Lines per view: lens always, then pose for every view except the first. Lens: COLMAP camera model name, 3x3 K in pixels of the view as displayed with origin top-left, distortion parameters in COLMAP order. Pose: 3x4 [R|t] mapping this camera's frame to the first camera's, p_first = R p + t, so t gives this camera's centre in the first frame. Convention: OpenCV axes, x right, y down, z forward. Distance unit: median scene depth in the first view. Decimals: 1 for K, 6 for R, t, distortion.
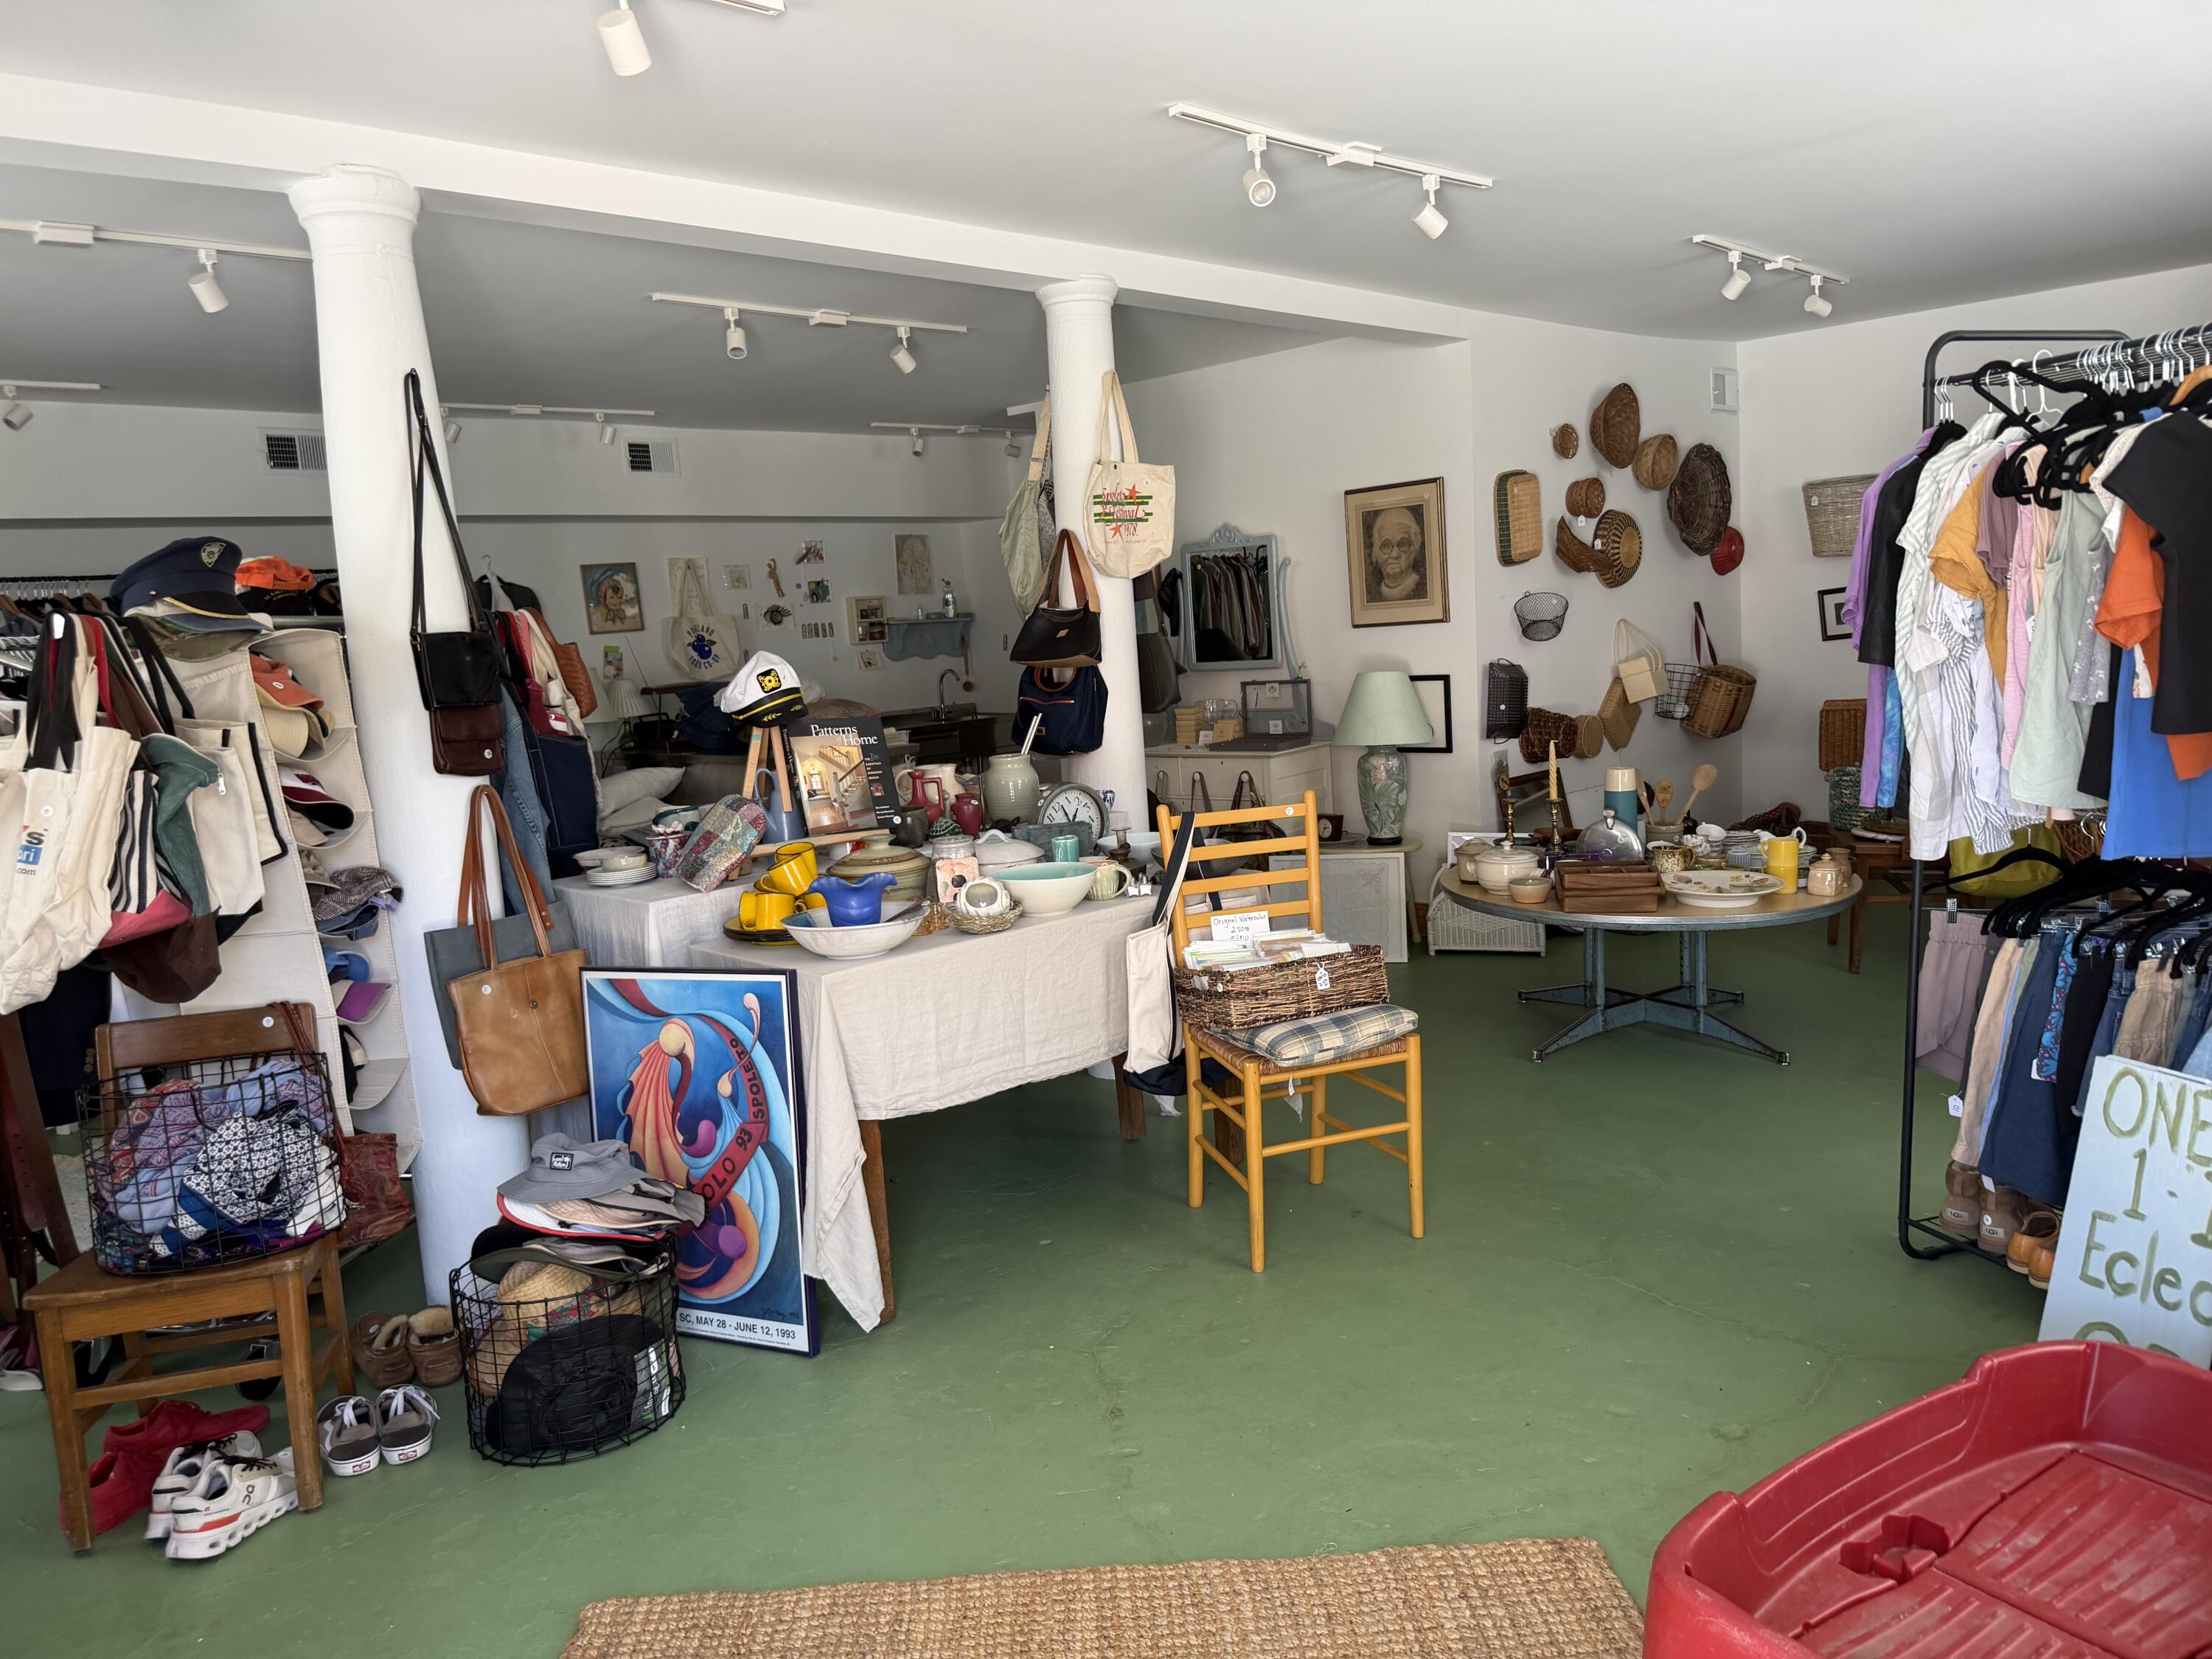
lens RADIAL K [[1567.5, 0, 1111.8], [0, 1567.5, 833.0], [0, 0, 1]] dist [0.008041, 0.000410]
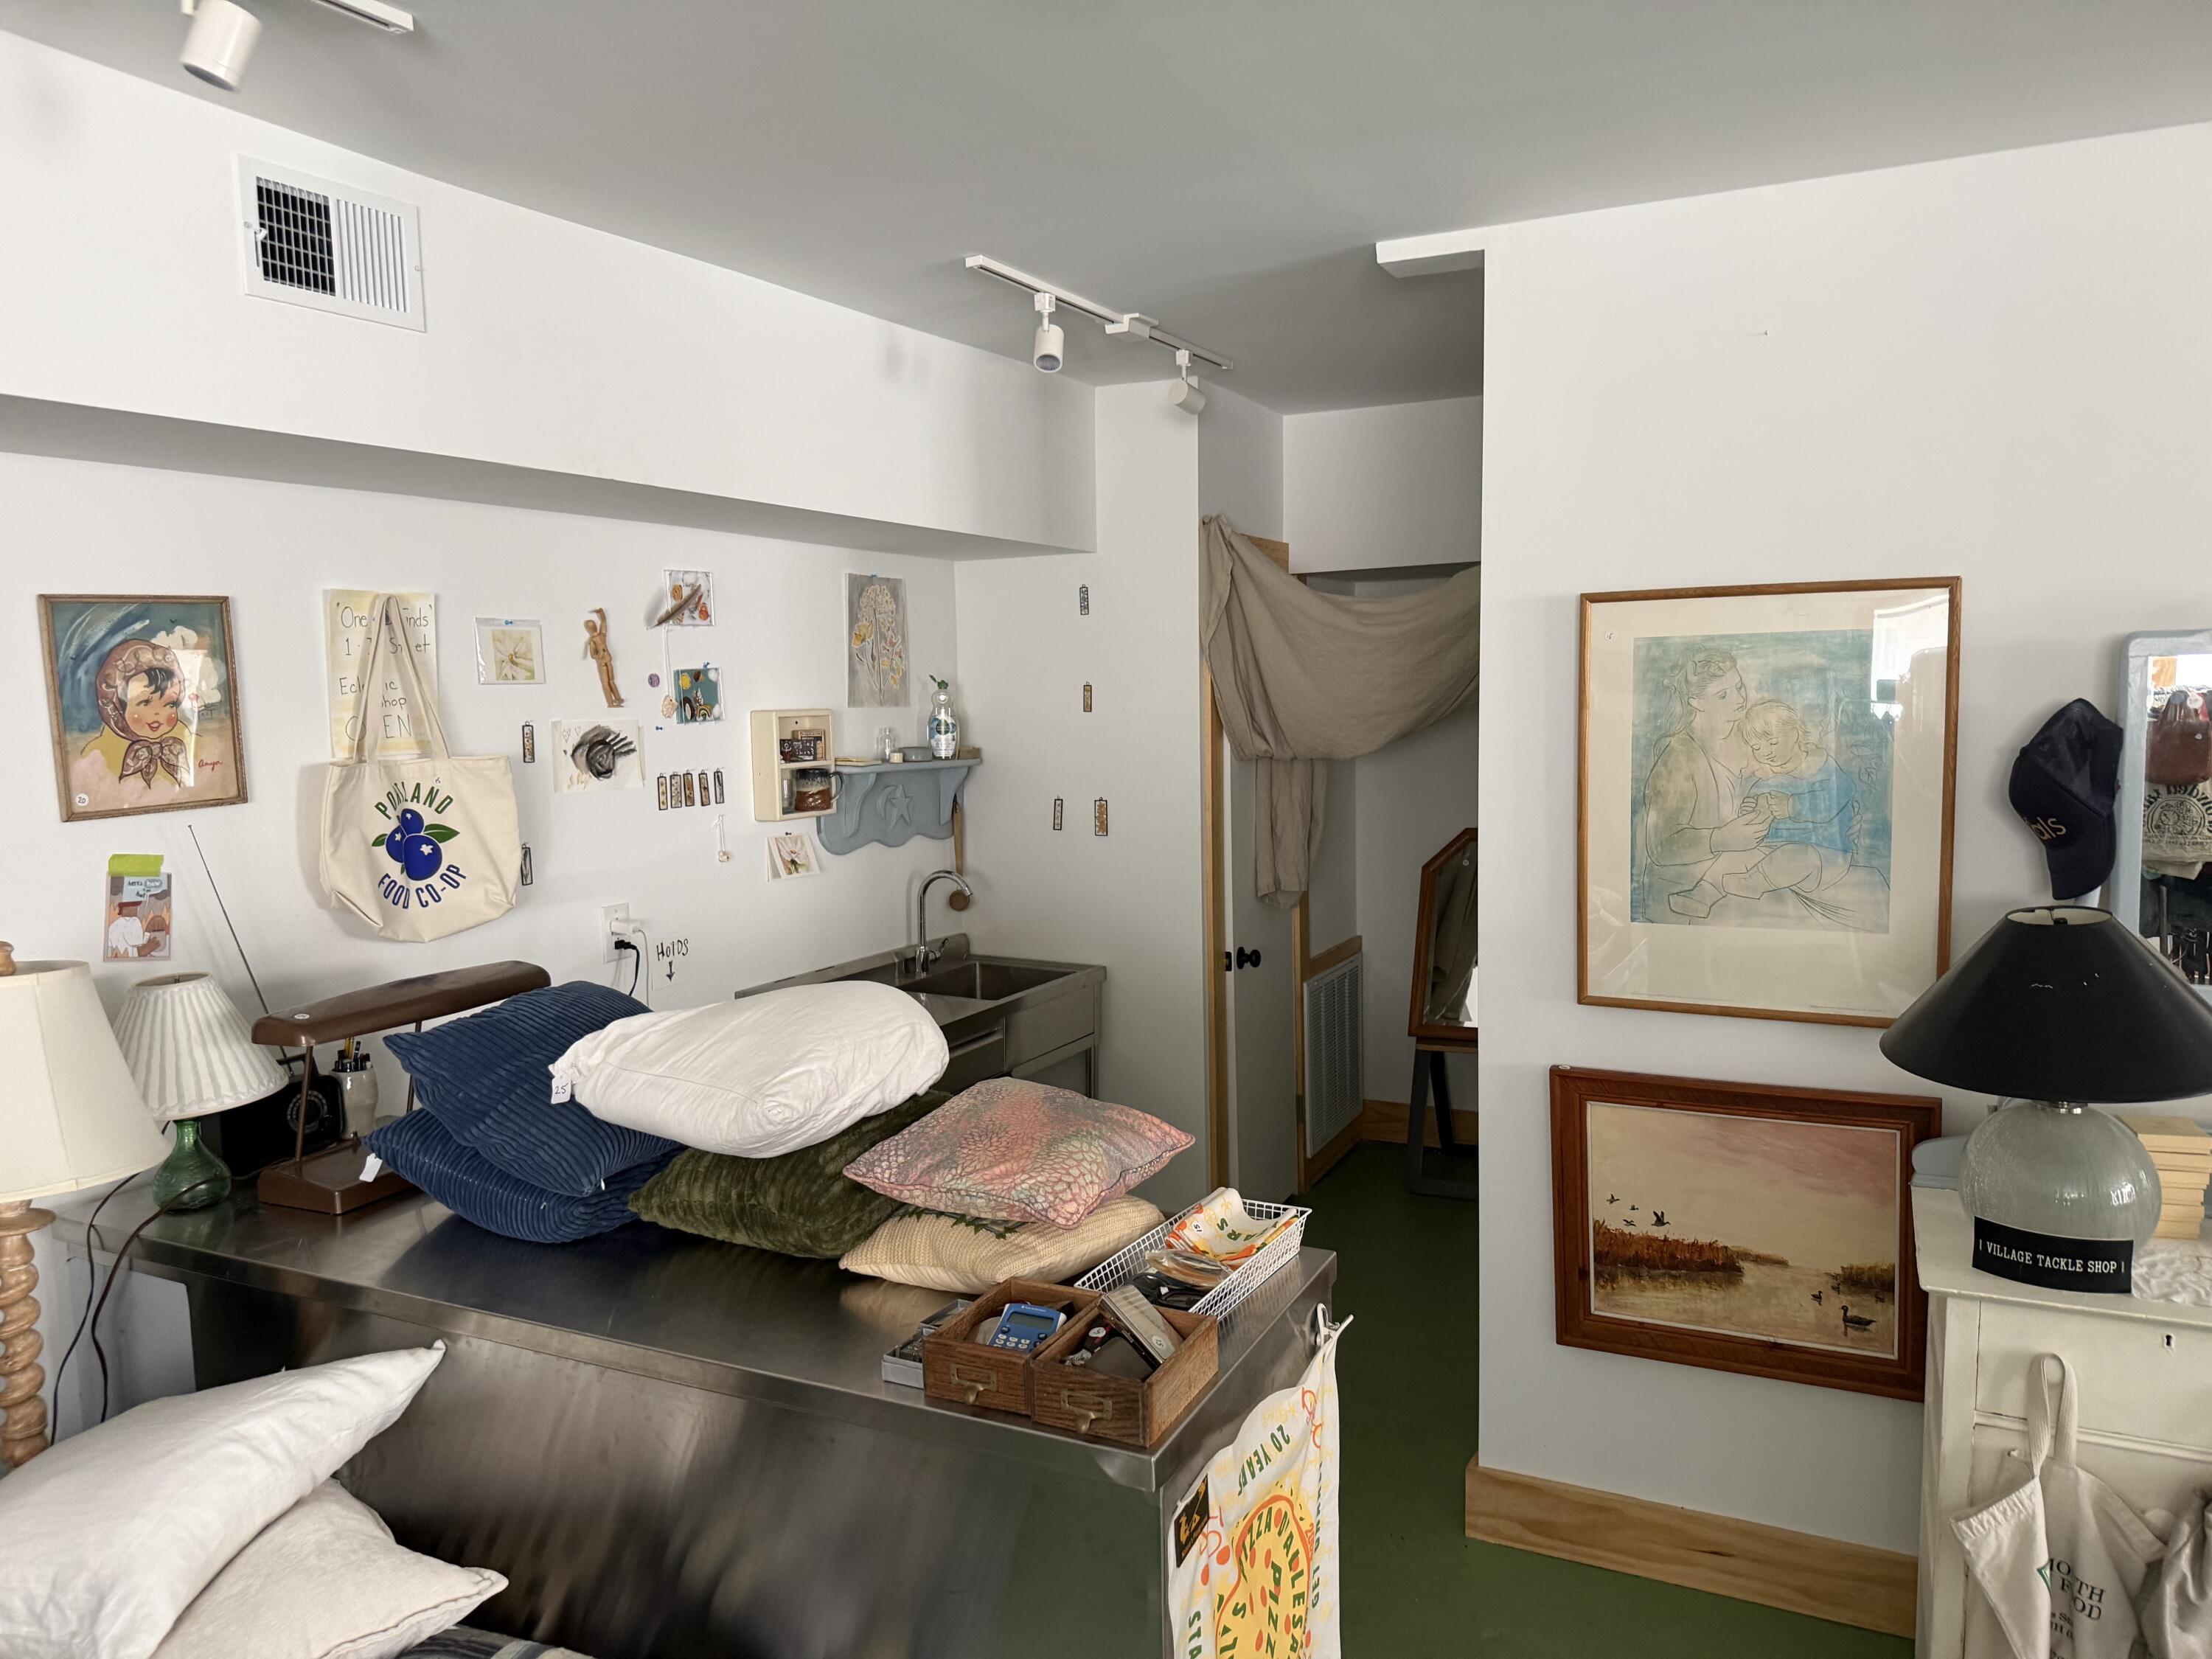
lens RADIAL K [[1505.8, 0, 1110.4], [0, 1505.8, 788.4], [0, 0, 1]] dist [0.003763, -0.074745]
pose [[0.947808, 0.015997, 0.318440, -0.219880], [0.011261, 0.996438, -0.083574, -0.101061], [-0.318642, 0.082798, 0.944252, 0.630153]]
